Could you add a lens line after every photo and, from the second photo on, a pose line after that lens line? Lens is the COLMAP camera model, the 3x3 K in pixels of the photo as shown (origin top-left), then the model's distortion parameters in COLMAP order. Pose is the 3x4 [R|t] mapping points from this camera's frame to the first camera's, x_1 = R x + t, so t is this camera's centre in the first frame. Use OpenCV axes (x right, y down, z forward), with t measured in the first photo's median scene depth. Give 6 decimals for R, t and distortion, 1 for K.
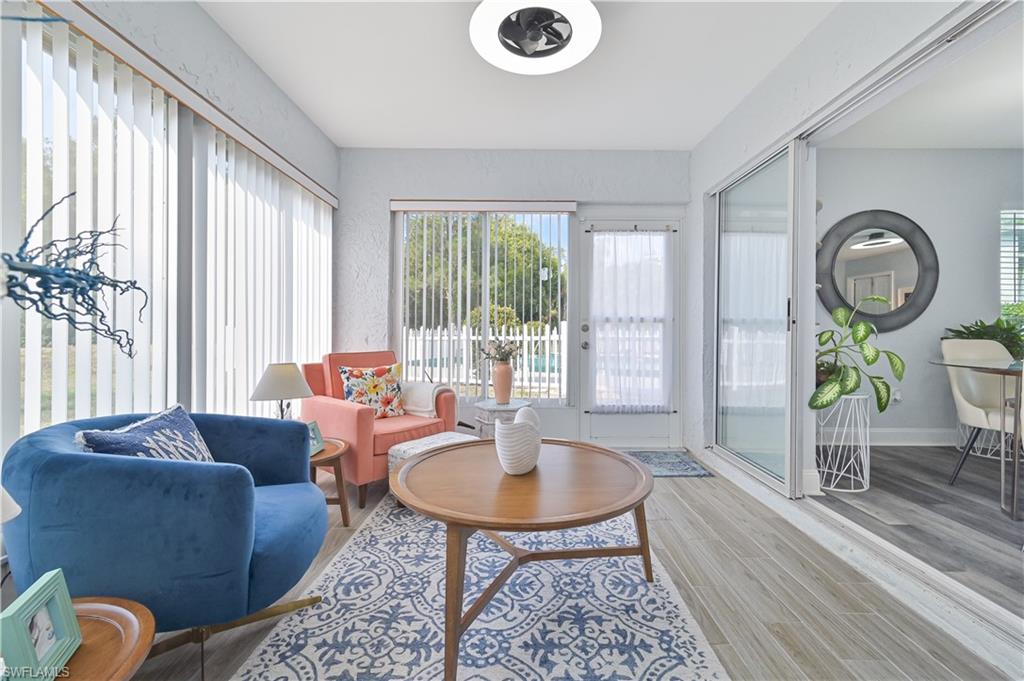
lens RADIAL K [[425.2, 0, 515.7], [0, 425.2, 330.1], [0, 0, 1]] dist [0.003129, 0.000211]
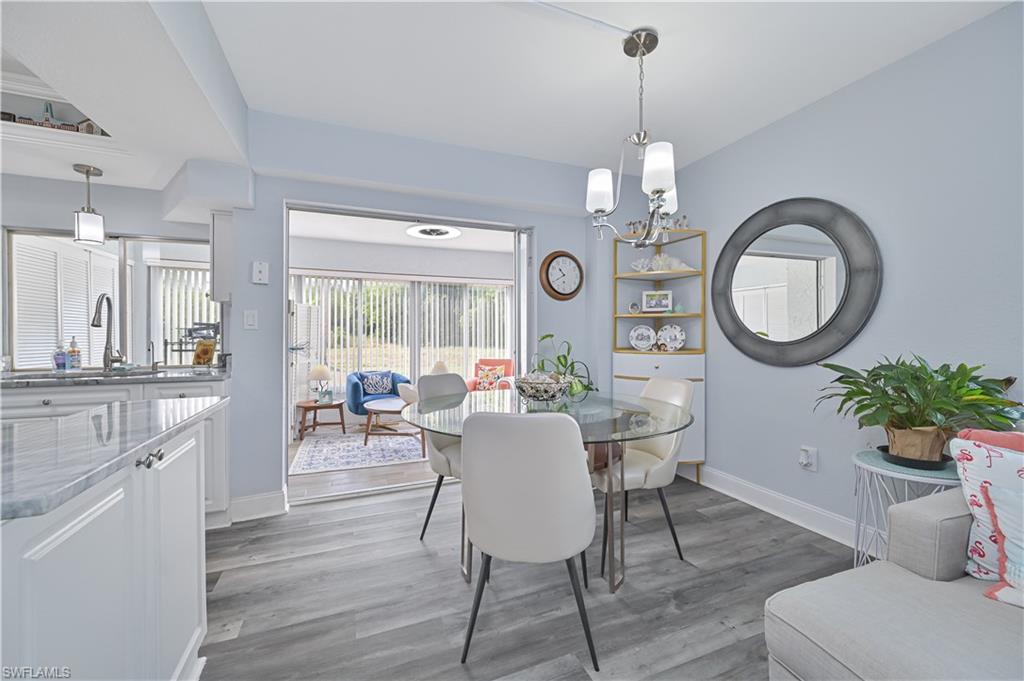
lens RADIAL K [[408.7, 0, 514.4], [0, 408.7, 335.0], [0, 0, 1]] dist [-0.001055, 0.000073]
pose [[0.375415, -0.006514, -0.926834, 2.370364], [0.008511, 0.999957, -0.003581, -0.090056], [0.926818, -0.006544, 0.375455, 0.535491]]
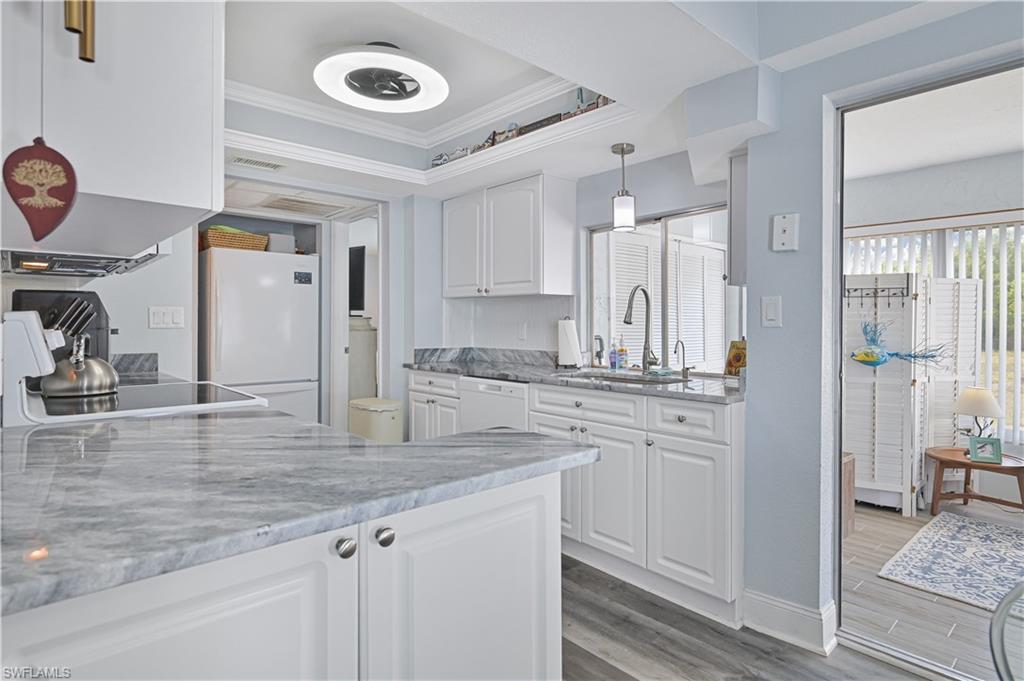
lens RADIAL K [[547.3, 0, 513.6], [0, 547.3, 325.5], [0, 0, 1]] dist [0.000465, 0.000704]
pose [[-0.742265, -0.009491, -0.670040, 1.957740], [-0.003341, 0.999940, -0.010464, -0.109155], [0.670098, -0.005528, -0.742252, 0.703546]]
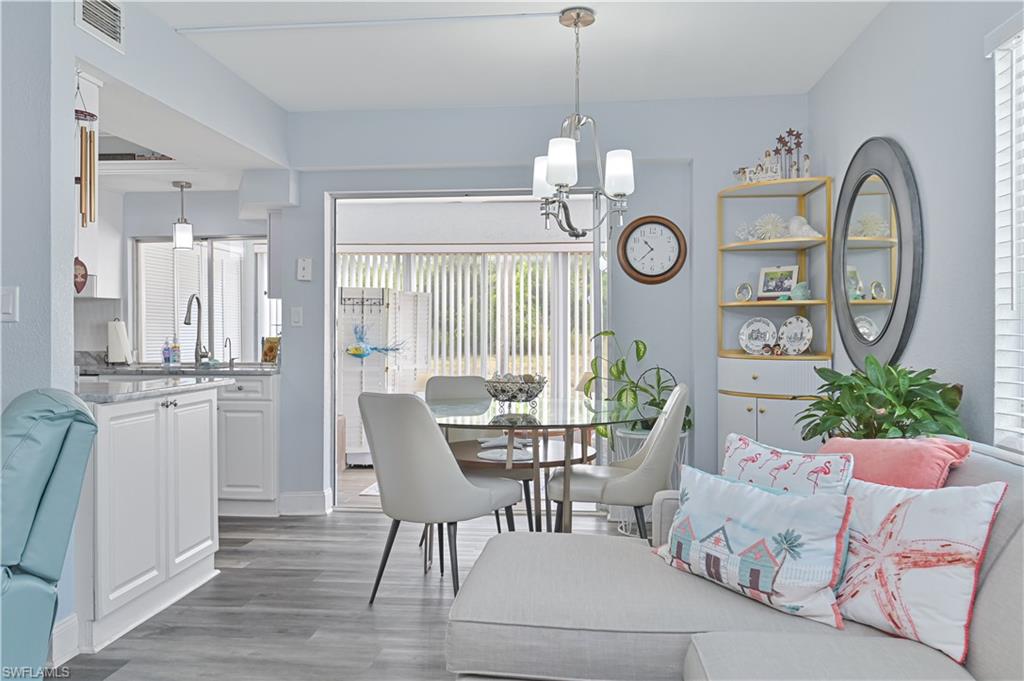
lens RADIAL K [[805.2, 0, 510.8], [0, 805.2, 333.4], [0, 0, 1]] dist [-0.005816, -0.000713]
pose [[-0.102350, -0.005417, -0.994734, 3.321331], [0.006386, 0.999961, -0.006103, -0.077757], [0.994728, -0.006977, -0.102311, 1.179777]]
